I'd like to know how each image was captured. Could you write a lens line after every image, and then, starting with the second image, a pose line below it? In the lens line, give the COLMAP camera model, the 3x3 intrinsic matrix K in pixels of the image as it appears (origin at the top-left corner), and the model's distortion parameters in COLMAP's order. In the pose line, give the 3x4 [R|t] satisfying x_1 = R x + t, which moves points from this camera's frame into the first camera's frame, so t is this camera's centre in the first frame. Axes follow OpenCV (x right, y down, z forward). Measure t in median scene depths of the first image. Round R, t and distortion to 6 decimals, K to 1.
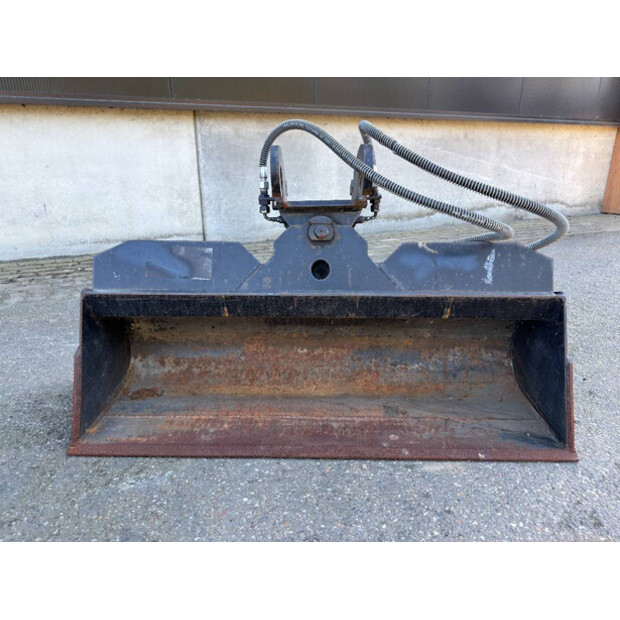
lens RADIAL K [[441.2, 0, 314.1], [0, 441.2, 311.3], [0, 0, 1]] dist [0.033688, 0.000265]
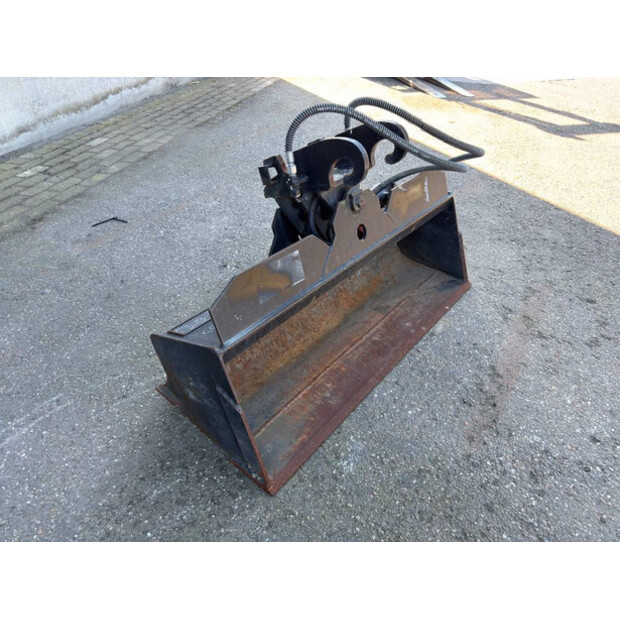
lens RADIAL K [[441.2, 0, 314.1], [0, 441.2, 311.3], [0, 0, 1]] dist [0.033688, 0.000265]
pose [[0.611575, -0.465332, 0.639877, -0.827641], [0.239337, 0.879673, 0.410965, -0.382477], [-0.754118, -0.098190, 0.649357, 0.264358]]
